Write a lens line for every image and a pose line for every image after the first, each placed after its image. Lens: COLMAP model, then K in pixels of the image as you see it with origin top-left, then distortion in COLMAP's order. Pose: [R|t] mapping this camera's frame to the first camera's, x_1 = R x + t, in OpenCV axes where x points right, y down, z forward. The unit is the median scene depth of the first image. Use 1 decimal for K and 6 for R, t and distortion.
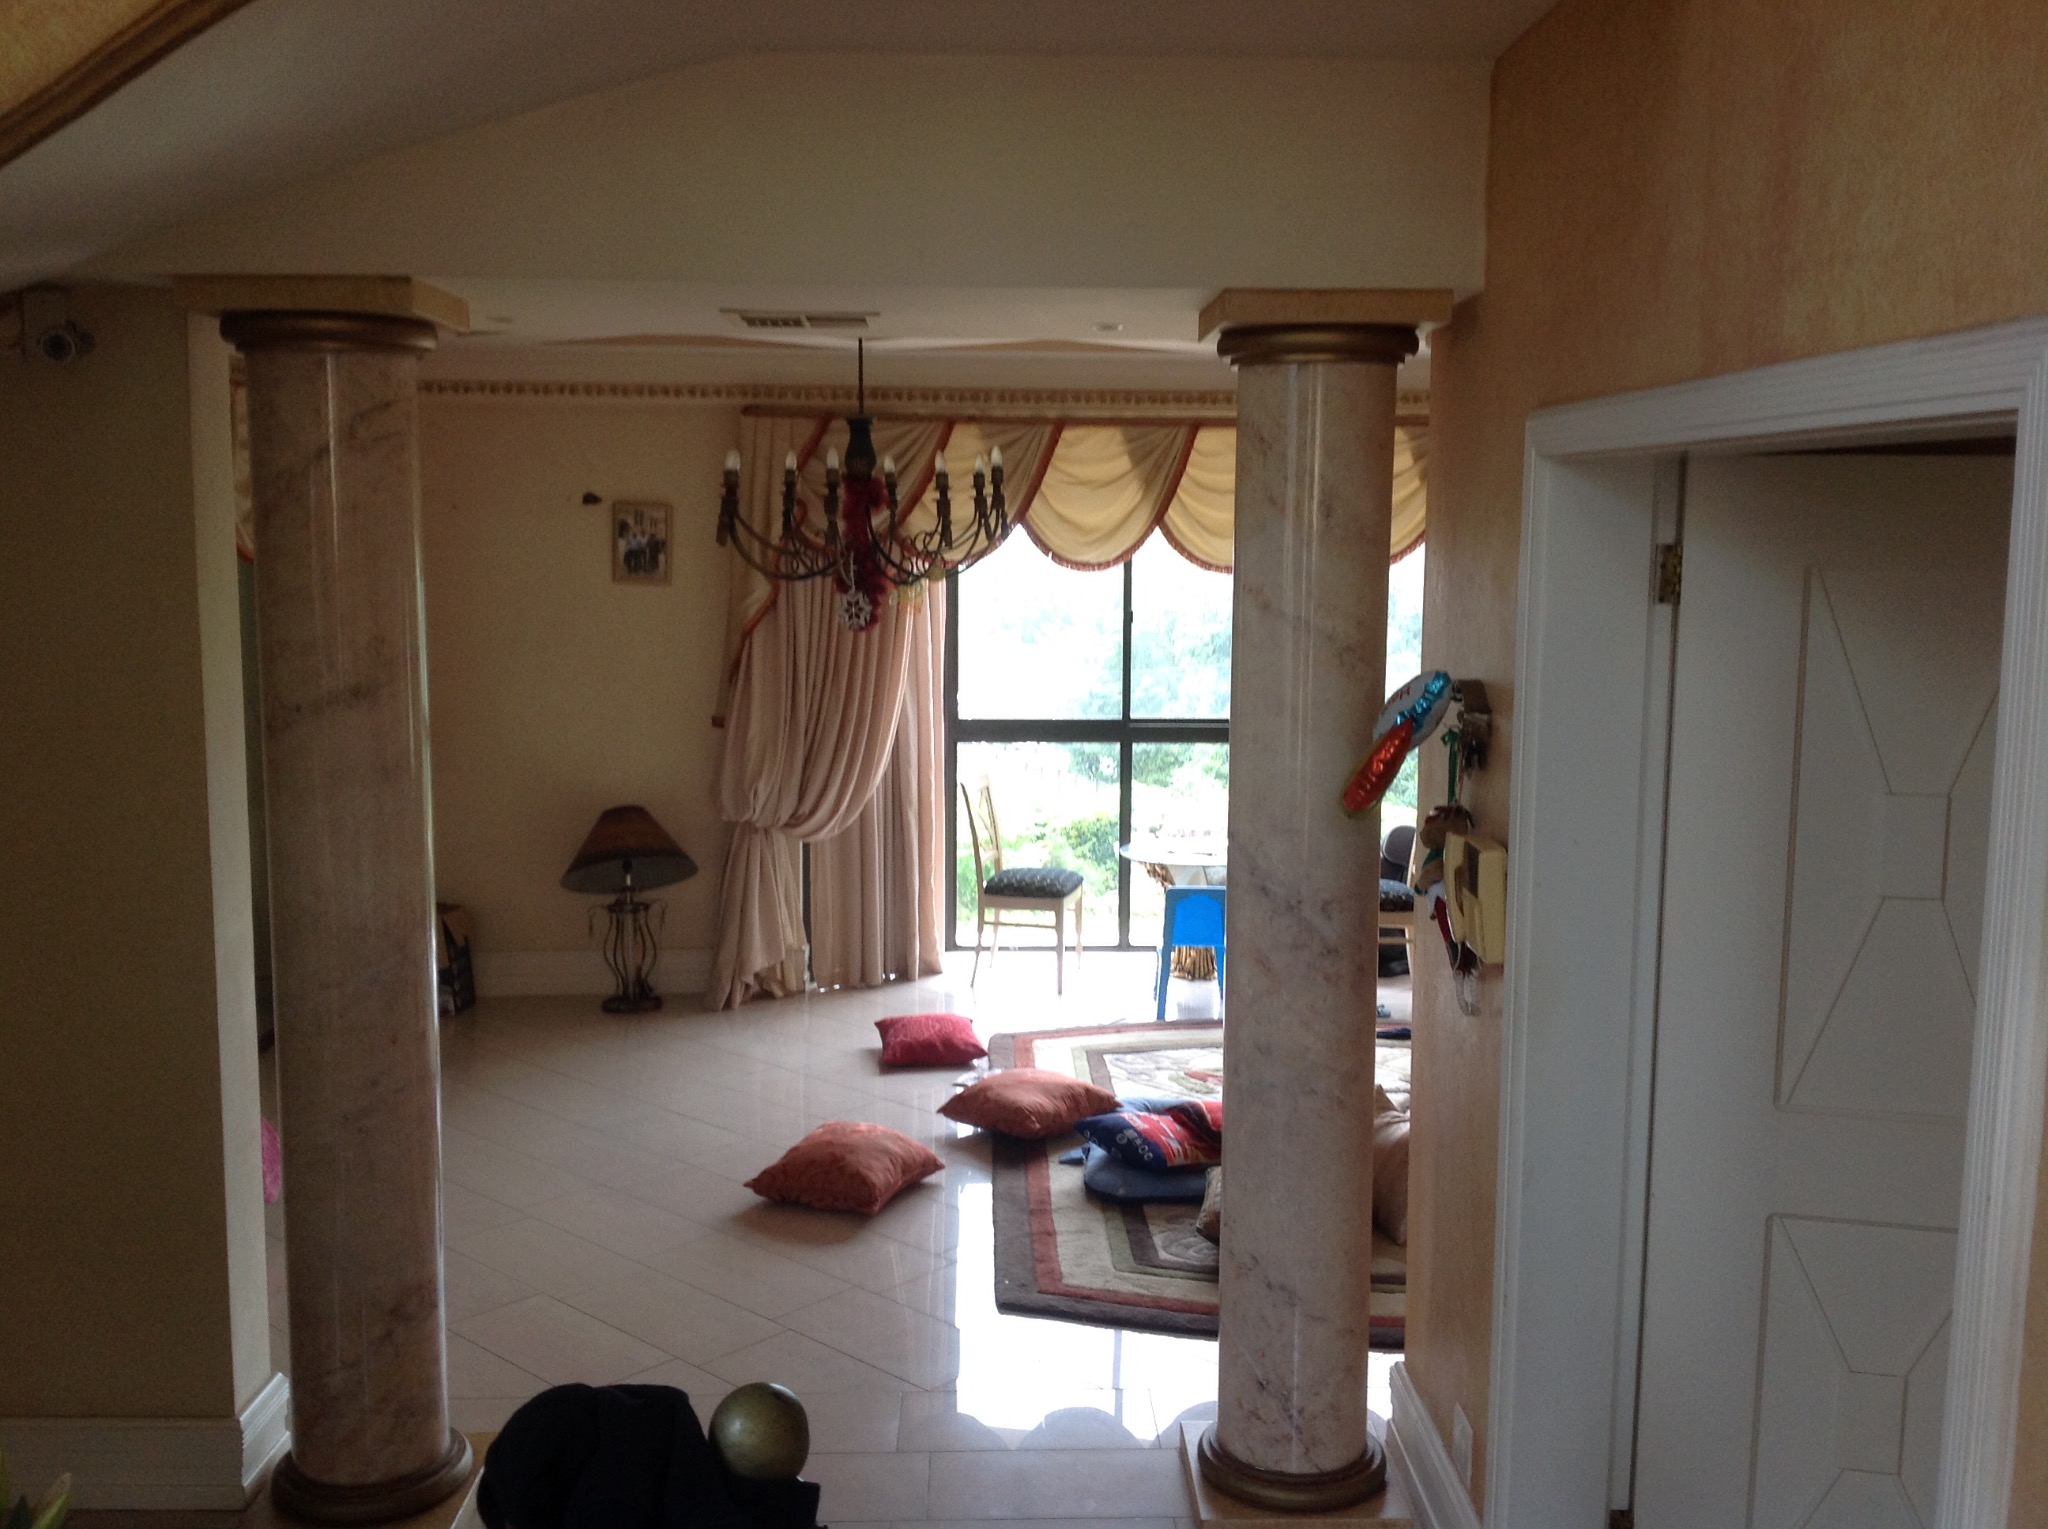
lens RADIAL K [[2023.6, 0, 971.0], [0, 2023.6, 775.3], [0, 0, 1]] dist [0.179592, -0.364280]
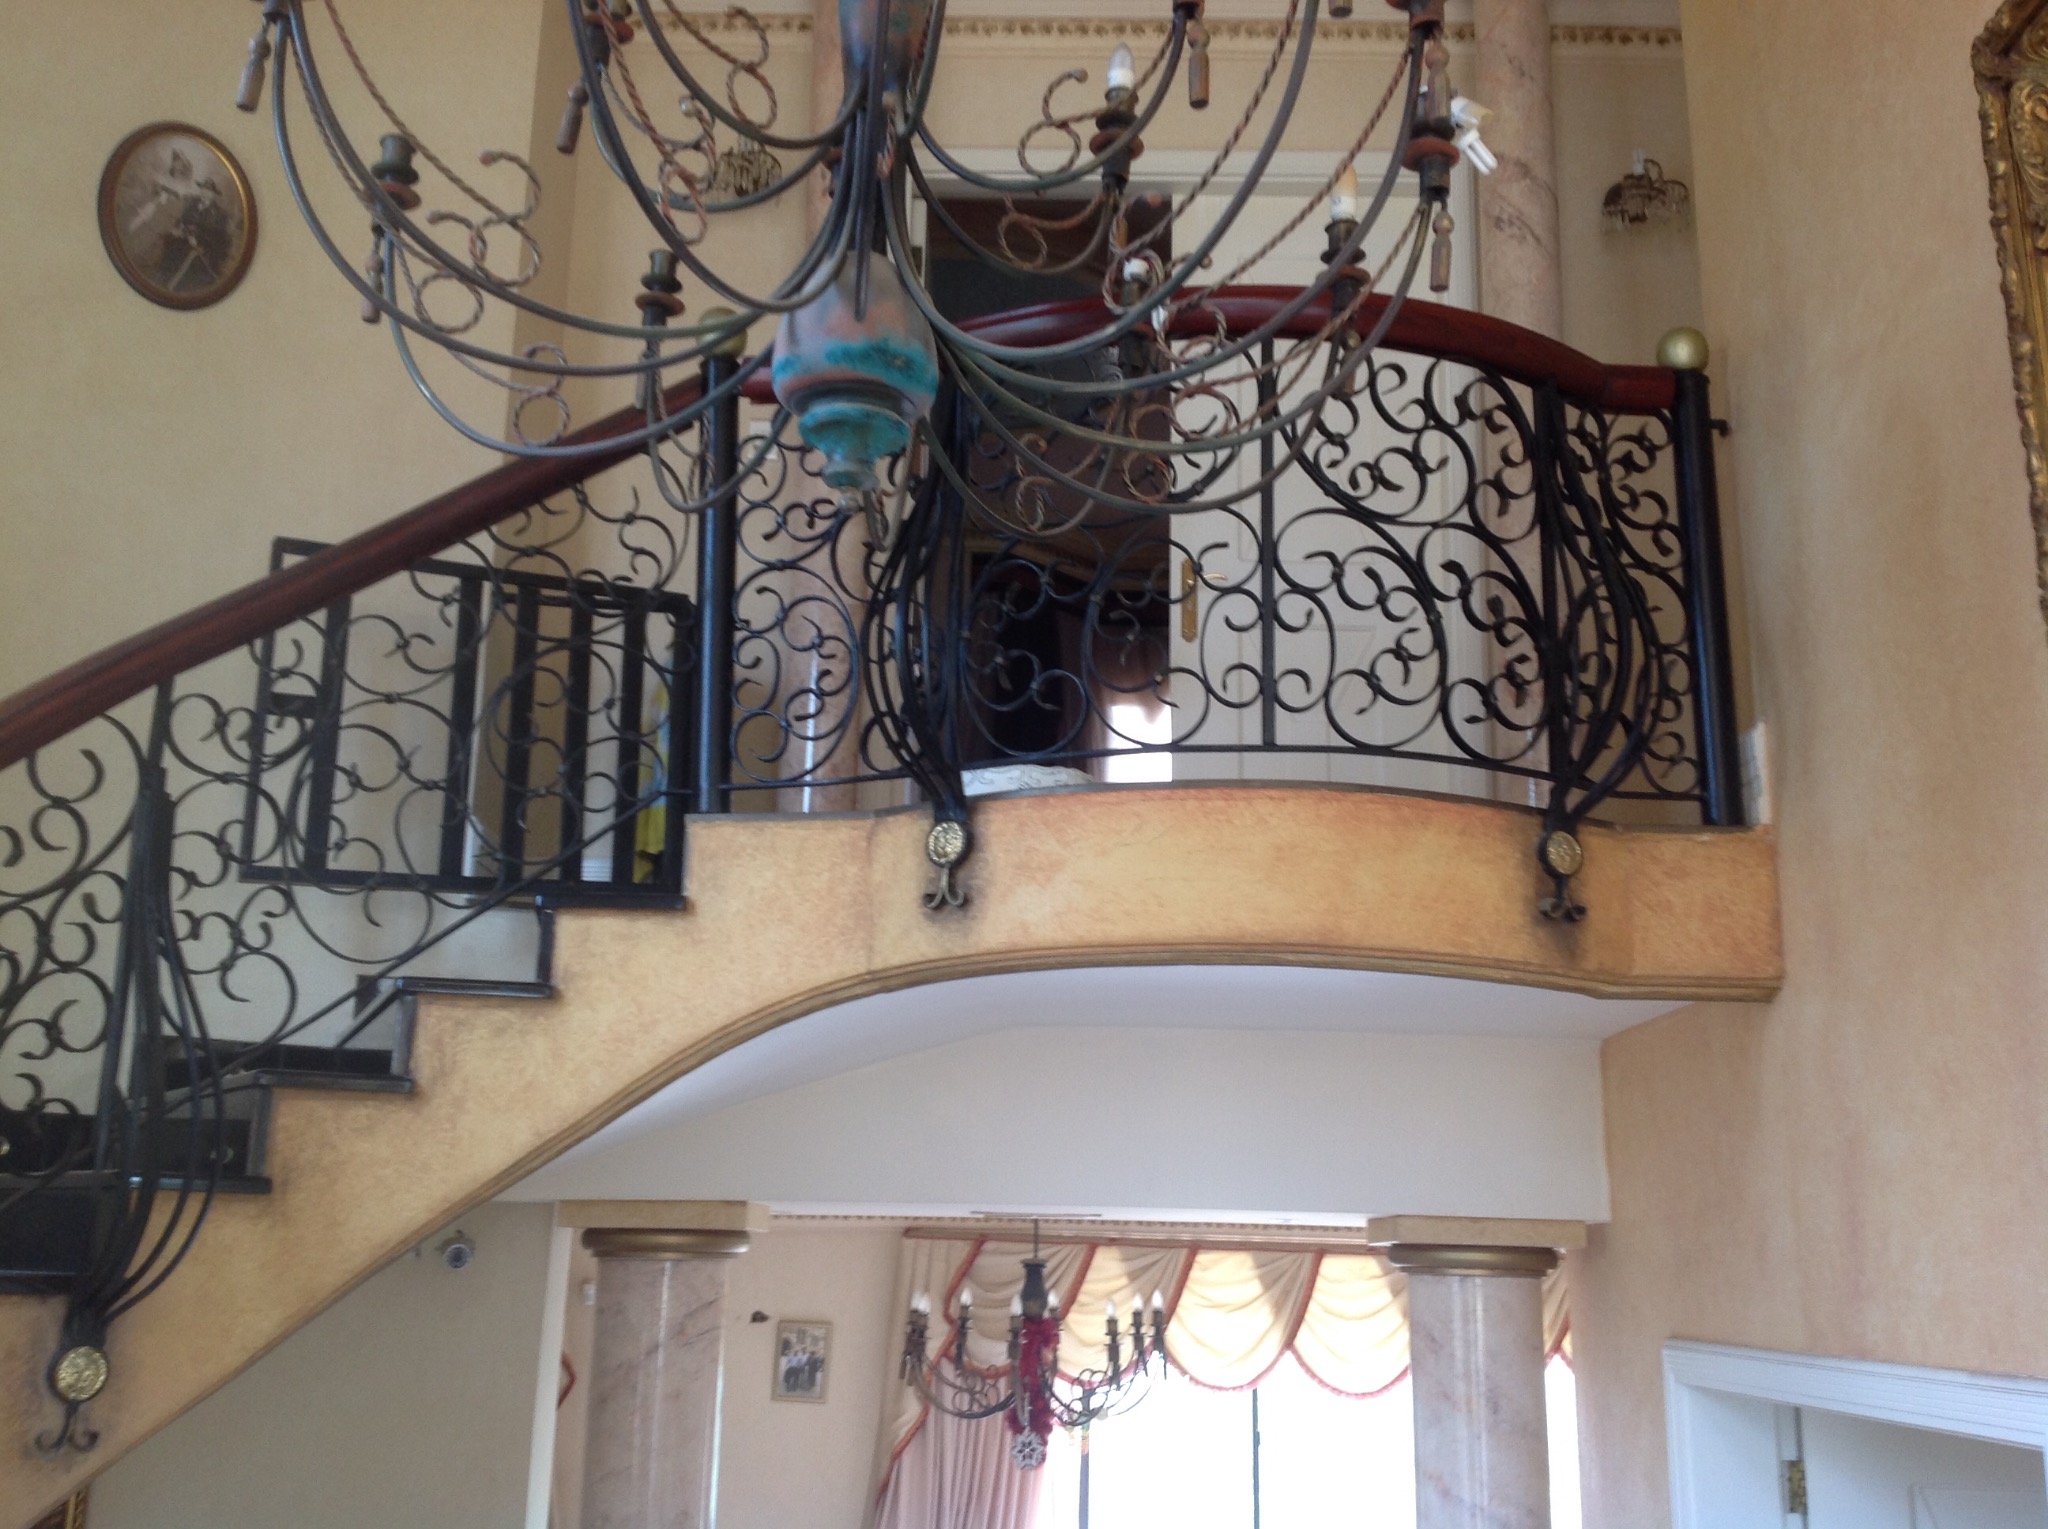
lens RADIAL K [[2027.3, 0, 1035.2], [0, 2027.3, 728.4], [0, 0, 1]] dist [0.195622, -0.400494]
pose [[0.999710, 0.022351, -0.008950, -0.049046], [-0.024076, 0.925742, -0.377388, -0.022424], [-0.000150, 0.377495, 0.926012, -0.135759]]
